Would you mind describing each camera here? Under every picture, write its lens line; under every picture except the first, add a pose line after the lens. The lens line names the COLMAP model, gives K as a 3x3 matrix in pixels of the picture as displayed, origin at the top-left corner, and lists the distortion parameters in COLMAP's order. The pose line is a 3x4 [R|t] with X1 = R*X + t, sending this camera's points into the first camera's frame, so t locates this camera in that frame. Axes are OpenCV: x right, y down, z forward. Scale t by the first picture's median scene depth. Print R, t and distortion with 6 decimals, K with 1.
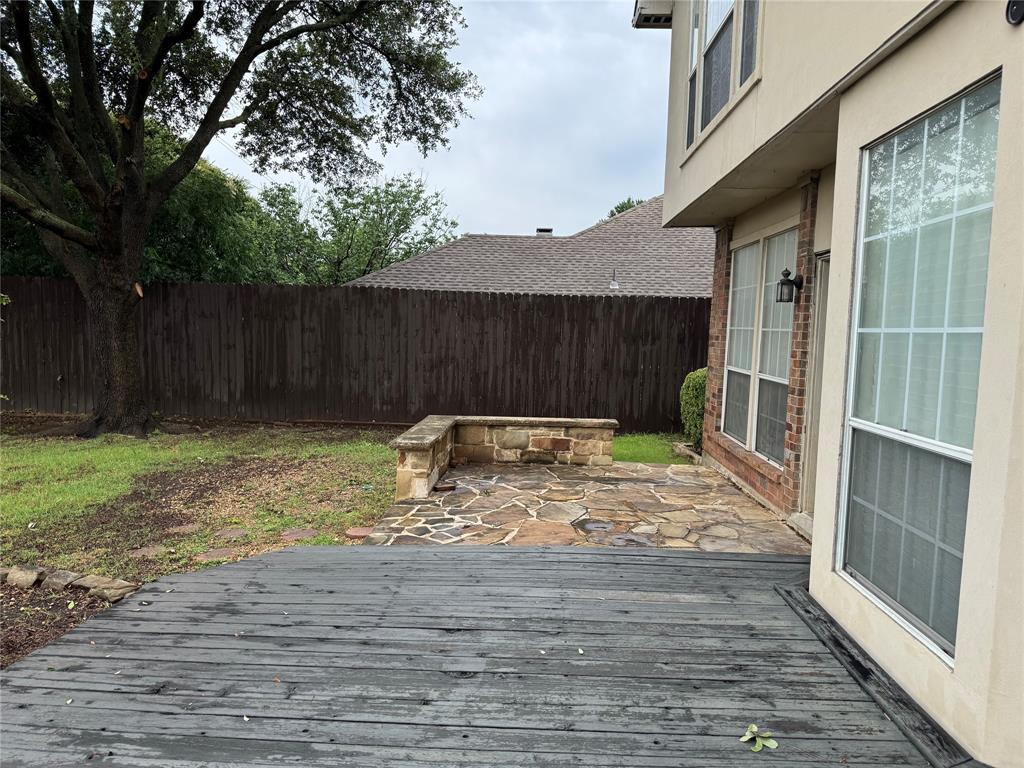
lens RADIAL K [[710.7, 0, 510.0], [0, 710.7, 389.5], [0, 0, 1]] dist [0.032153, -0.039263]
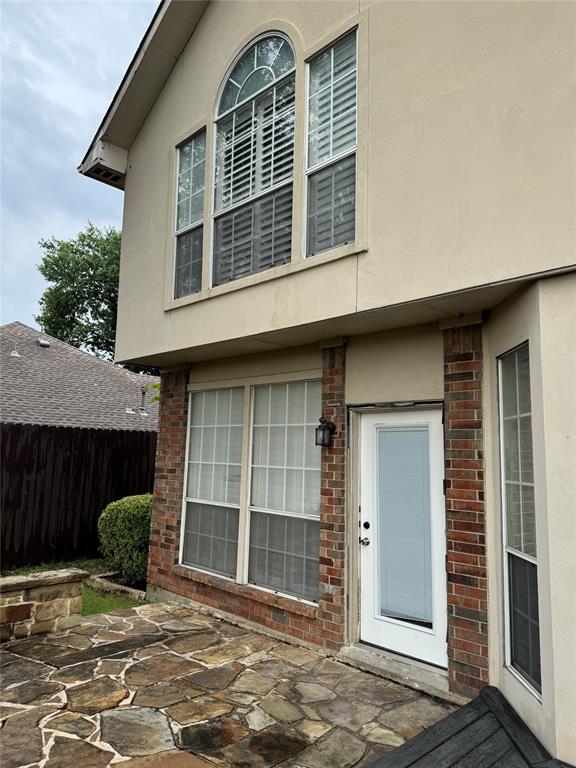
lens RADIAL K [[531.8, 0, 288.0], [0, 531.8, 384.0], [0, 0, 1]] dist [0.045810, -0.054239]
pose [[0.665955, 0.095622, 0.739838, -0.199241], [0.053436, 0.983088, -0.175162, -0.053627], [-0.744075, 0.156184, 0.649583, 0.348736]]
